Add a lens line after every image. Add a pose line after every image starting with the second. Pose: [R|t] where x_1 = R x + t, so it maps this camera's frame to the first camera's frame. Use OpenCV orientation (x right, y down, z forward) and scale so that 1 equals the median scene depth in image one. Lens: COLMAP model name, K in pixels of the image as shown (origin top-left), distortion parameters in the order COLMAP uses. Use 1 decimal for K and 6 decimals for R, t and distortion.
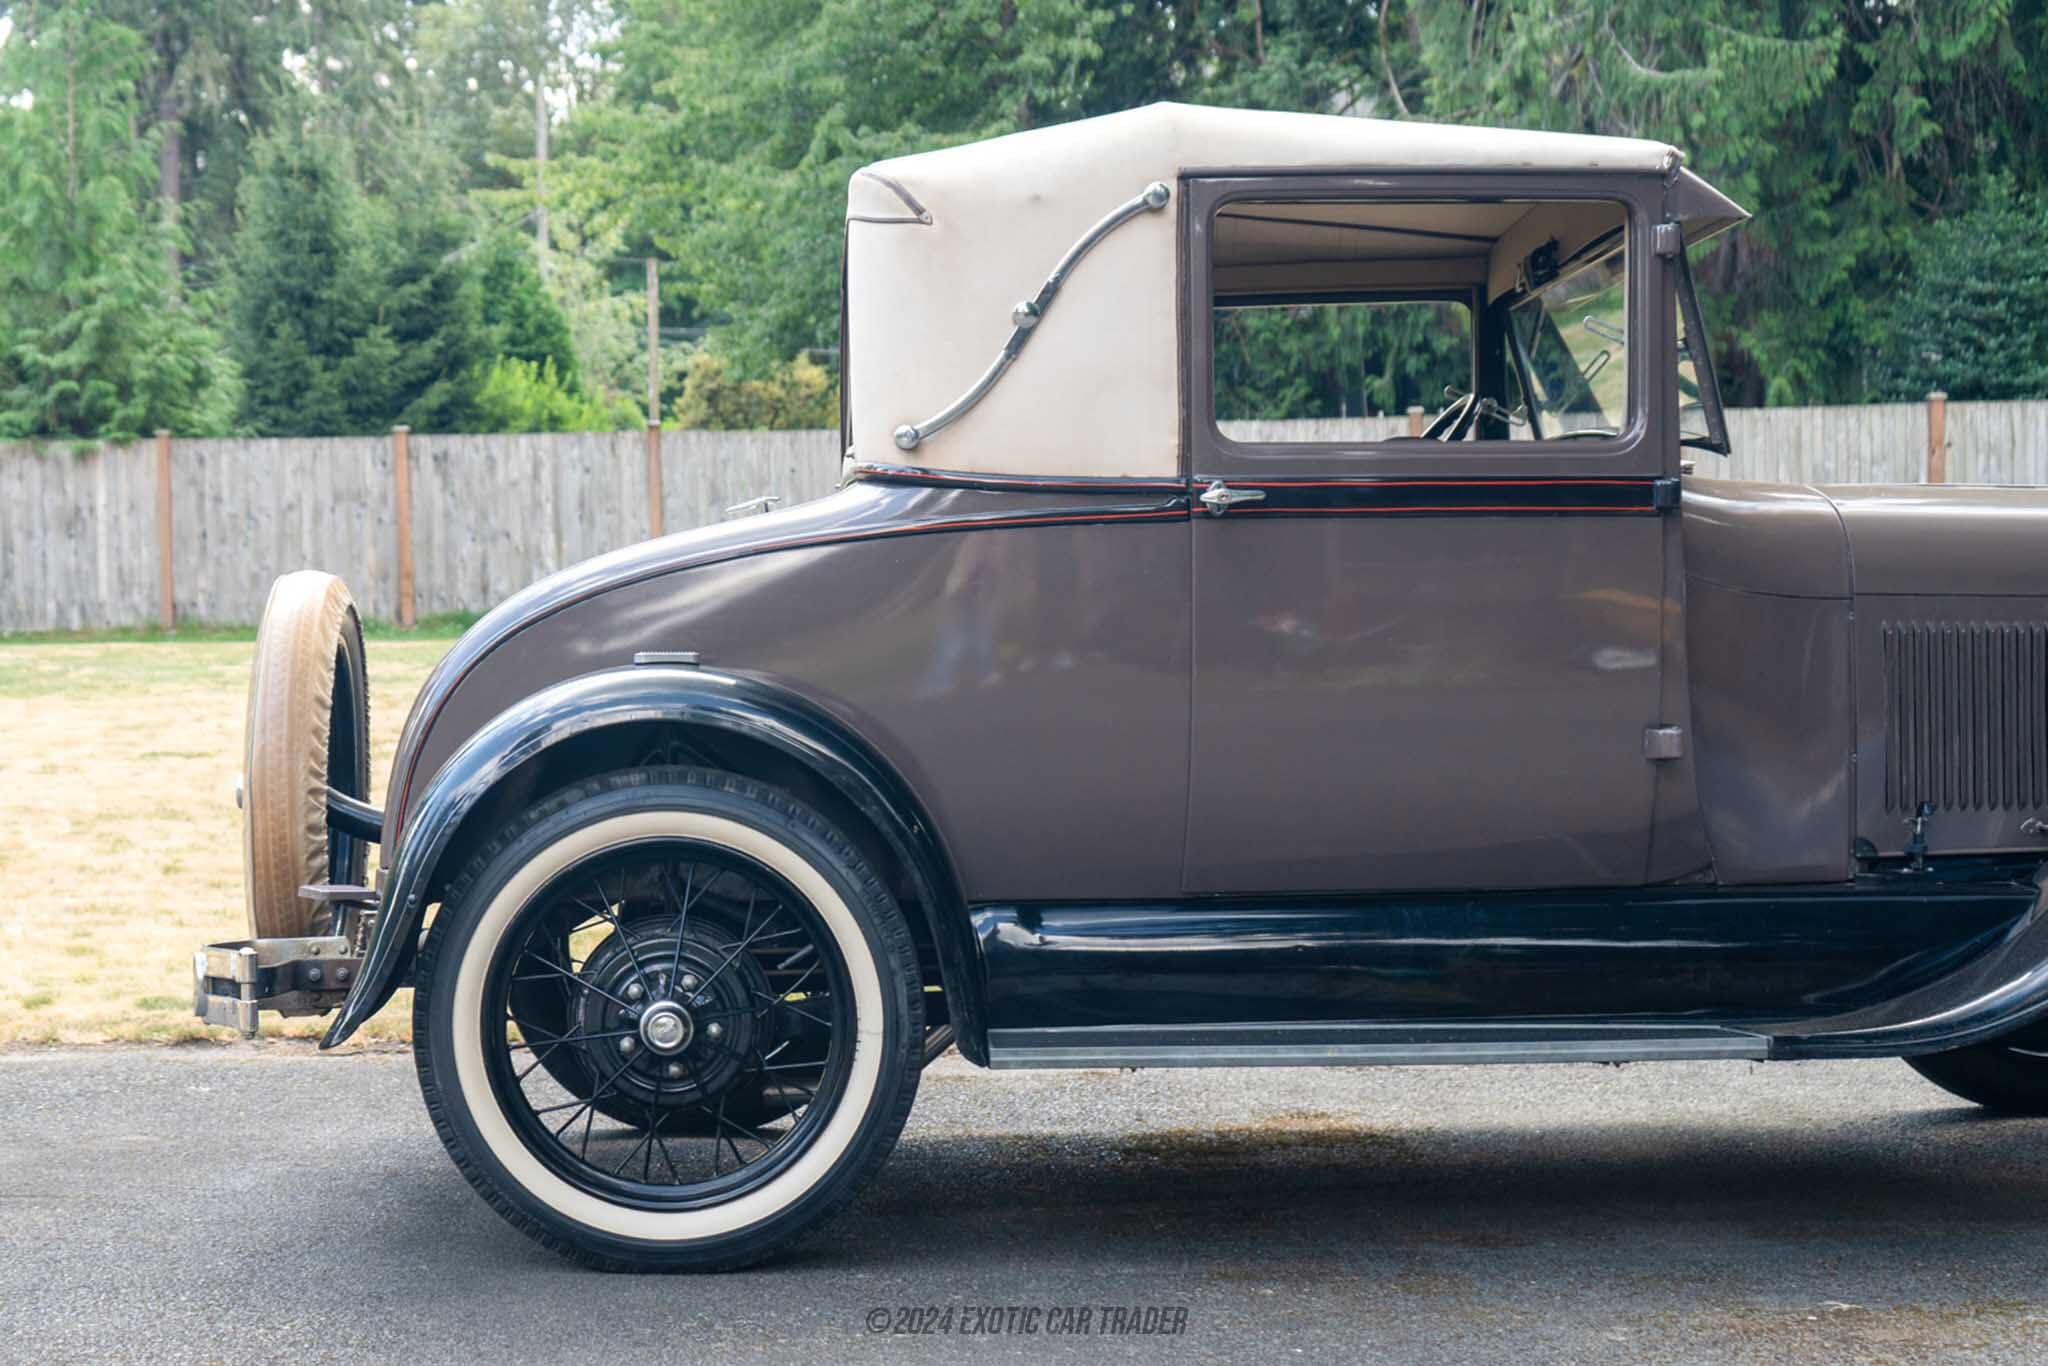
lens RADIAL K [[2484.4, 0, 1024.2], [0, 2484.4, 699.7], [0, 0, 1]] dist [0.020383, 0.000000]
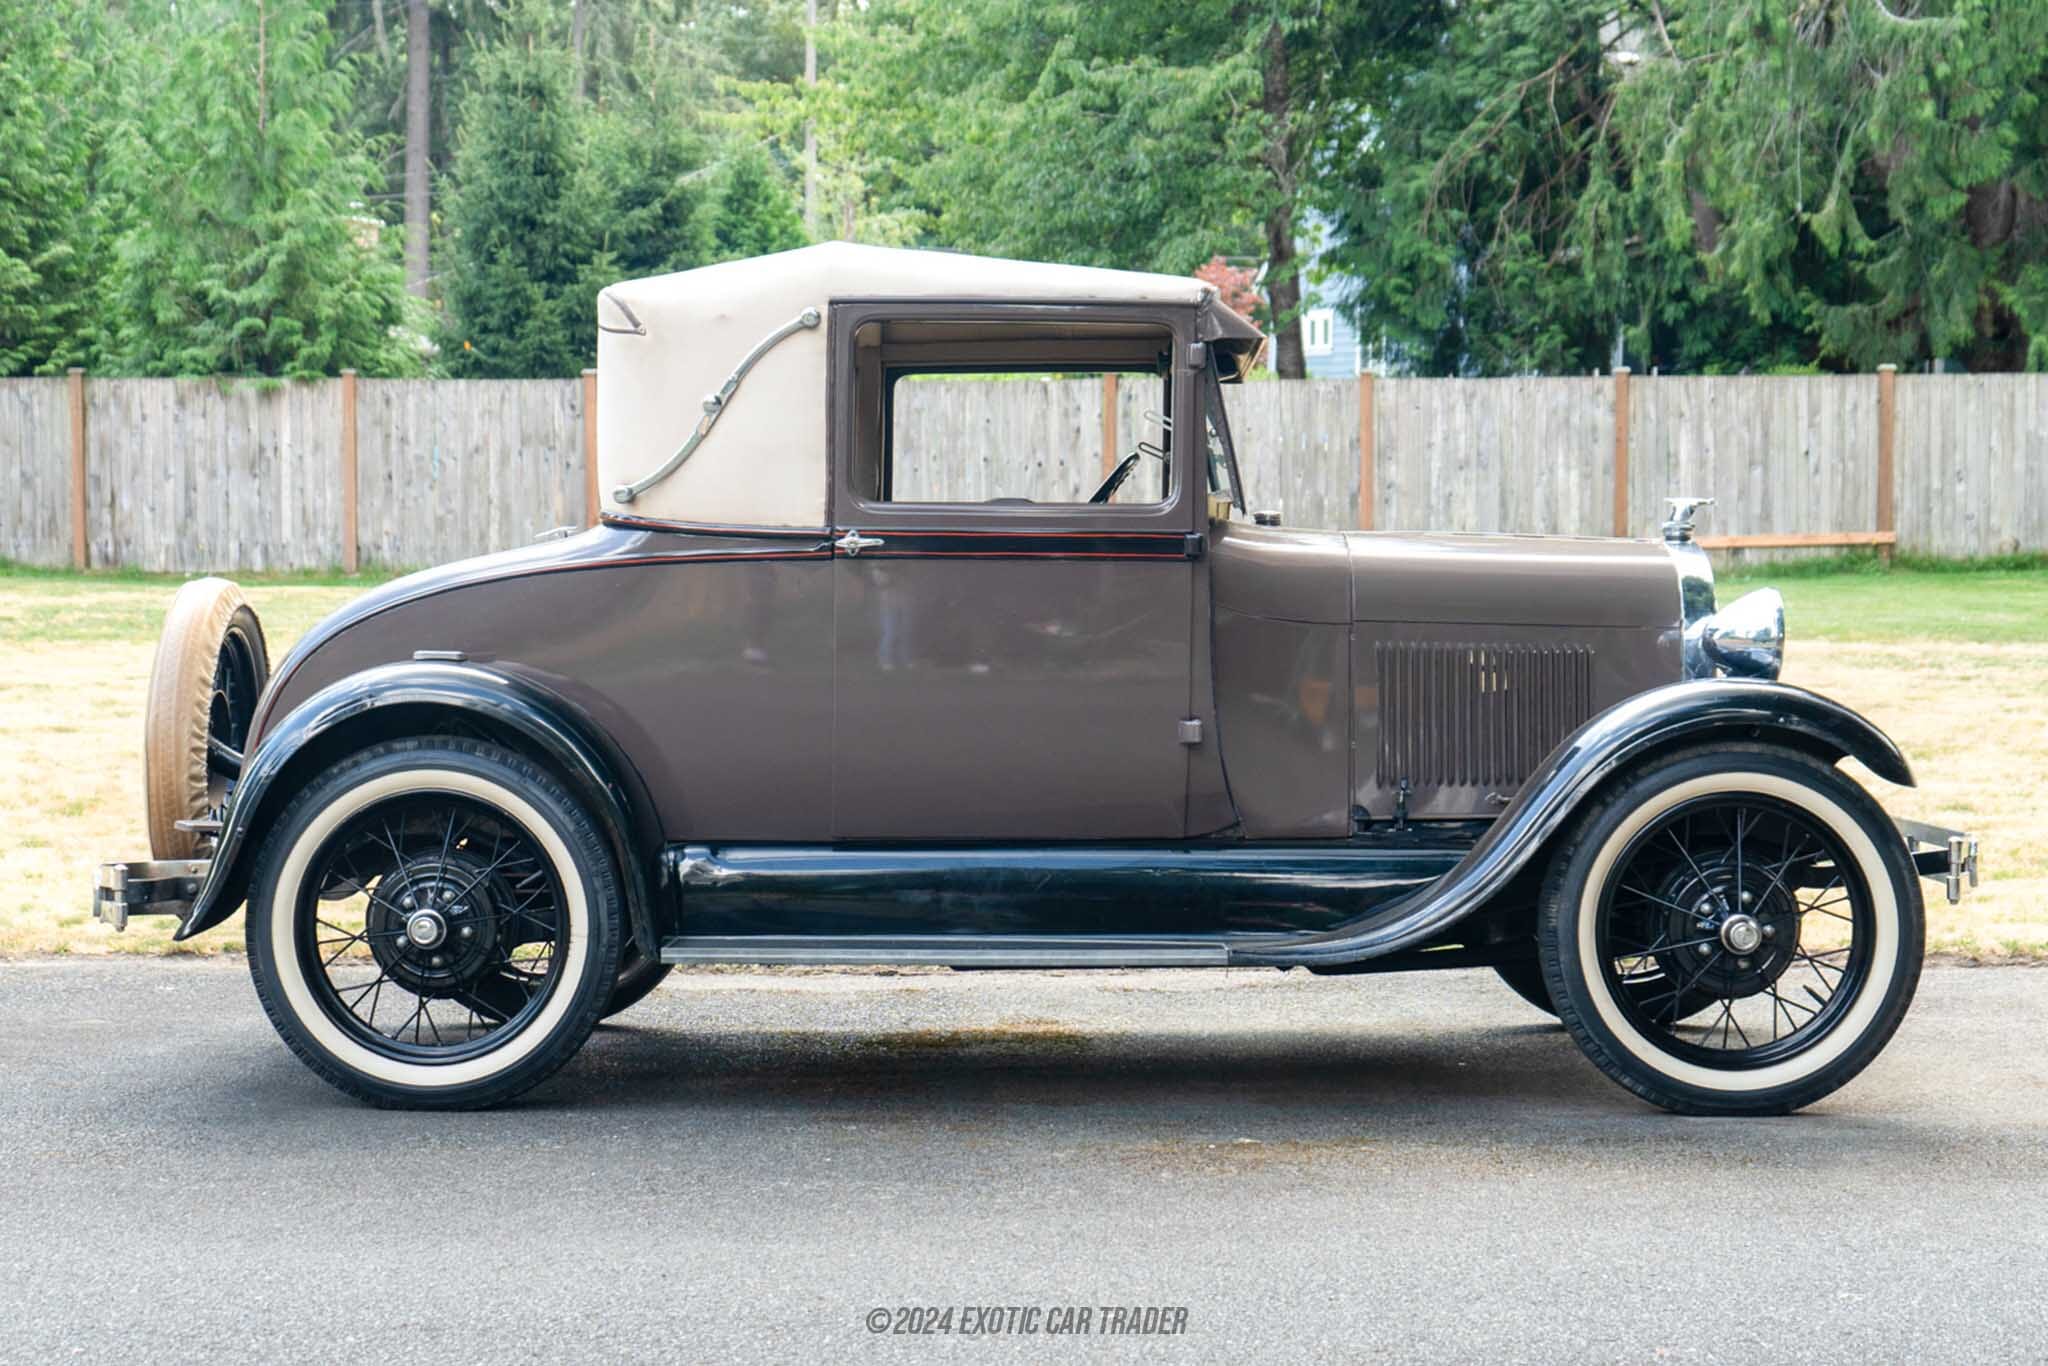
lens RADIAL K [[2287.4, 0, 1022.8], [0, 2287.4, 682.3], [0, 0, 1]] dist [0.016749, 0.004065]
pose [[0.999850, 0.016529, -0.005093, -0.086255], [-0.016501, 0.999849, 0.005481, 0.006657], [0.005183, -0.005396, 0.999972, 0.115136]]
